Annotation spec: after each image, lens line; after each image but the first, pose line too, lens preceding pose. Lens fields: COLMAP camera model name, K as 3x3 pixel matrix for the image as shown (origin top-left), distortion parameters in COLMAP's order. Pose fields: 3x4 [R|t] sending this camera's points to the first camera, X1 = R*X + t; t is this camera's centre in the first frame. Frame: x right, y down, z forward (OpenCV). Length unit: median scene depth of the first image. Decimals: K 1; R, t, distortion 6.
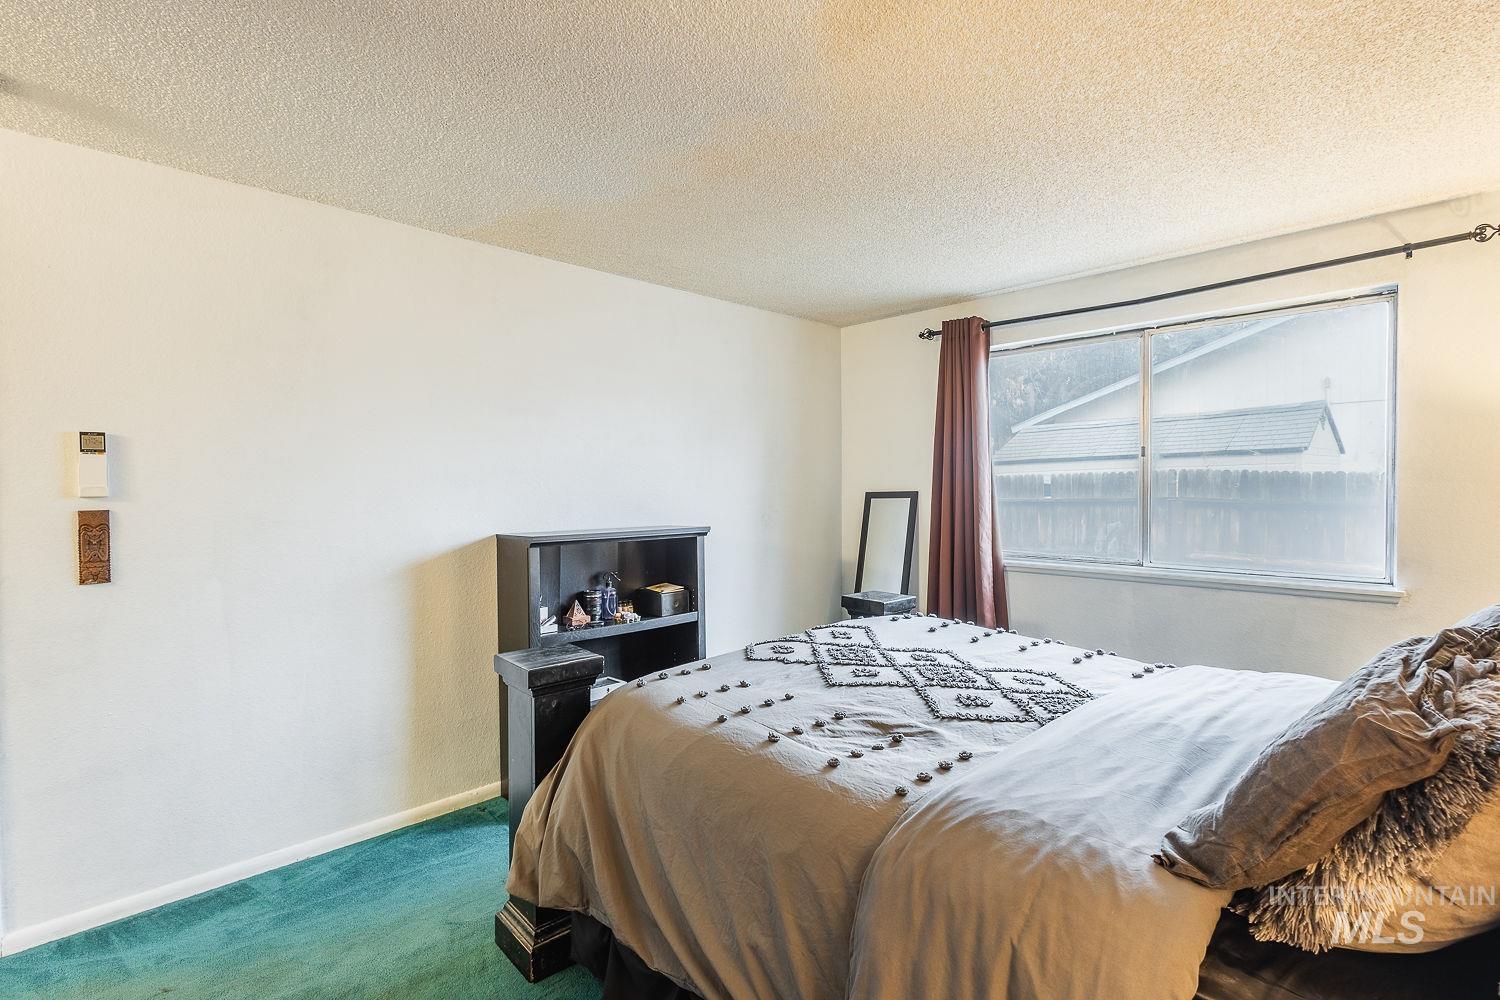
lens RADIAL K [[687.9, 0, 750.0], [0, 687.9, 500.0], [0, 0, 1]] dist [0.002695, -0.001185]
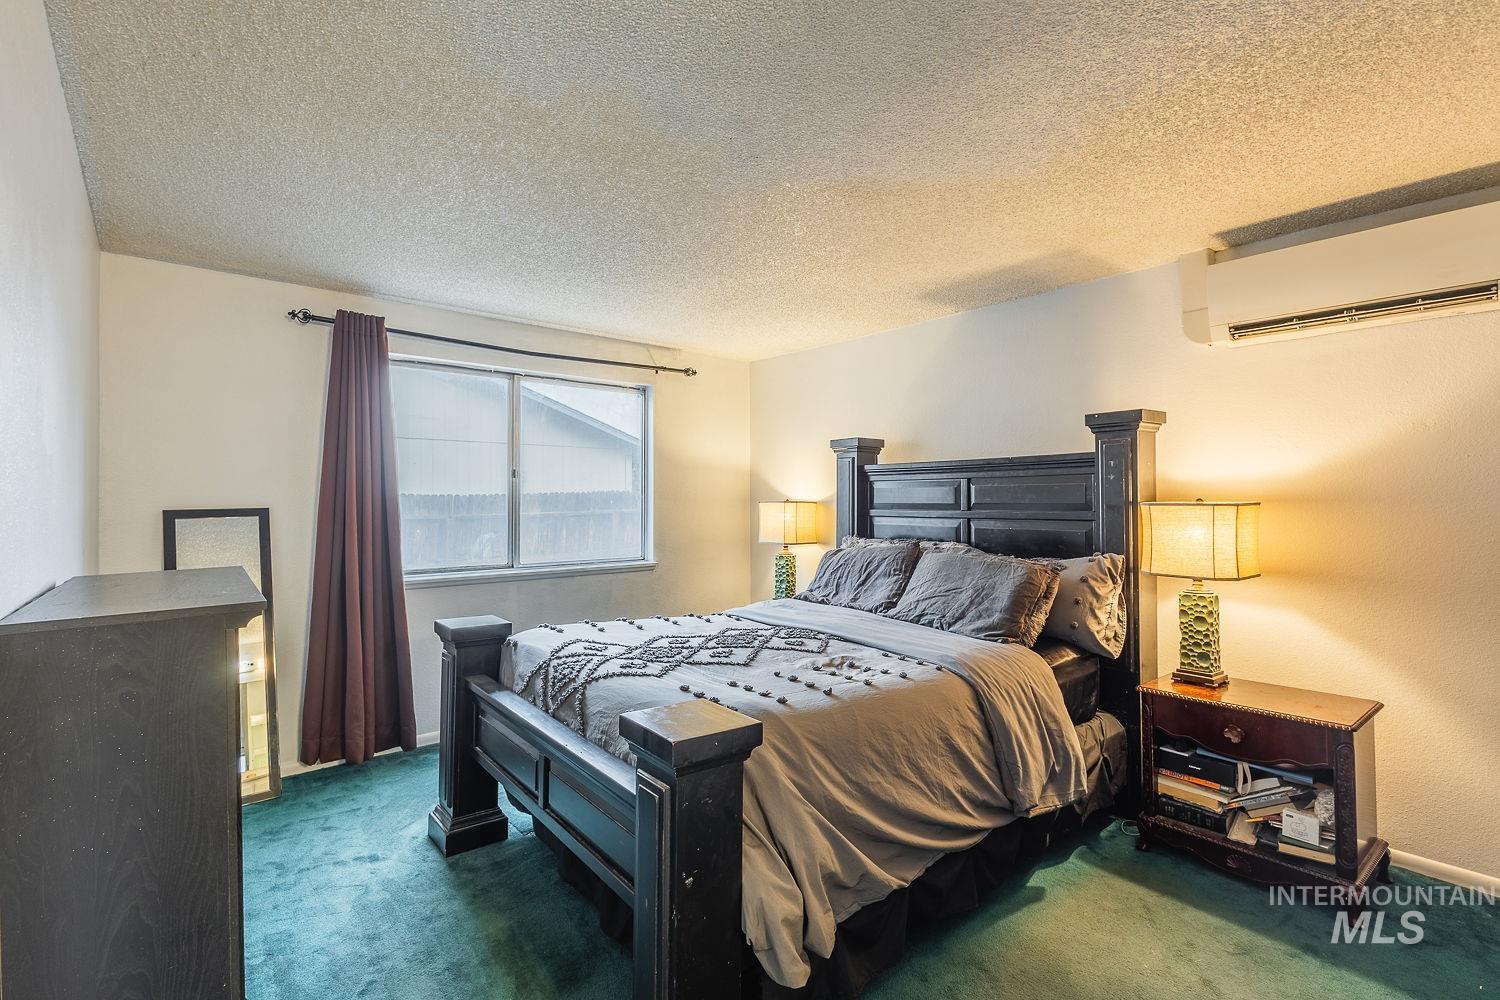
lens RADIAL K [[687.9, 0, 750.0], [0, 687.9, 500.0], [0, 0, 1]] dist [0.002695, -0.001185]
pose [[0.073608, 0.006868, 0.997264, -0.557560], [0.021870, 0.999725, -0.008499, -0.003662], [-0.997047, 0.022436, 0.073437, 0.448534]]
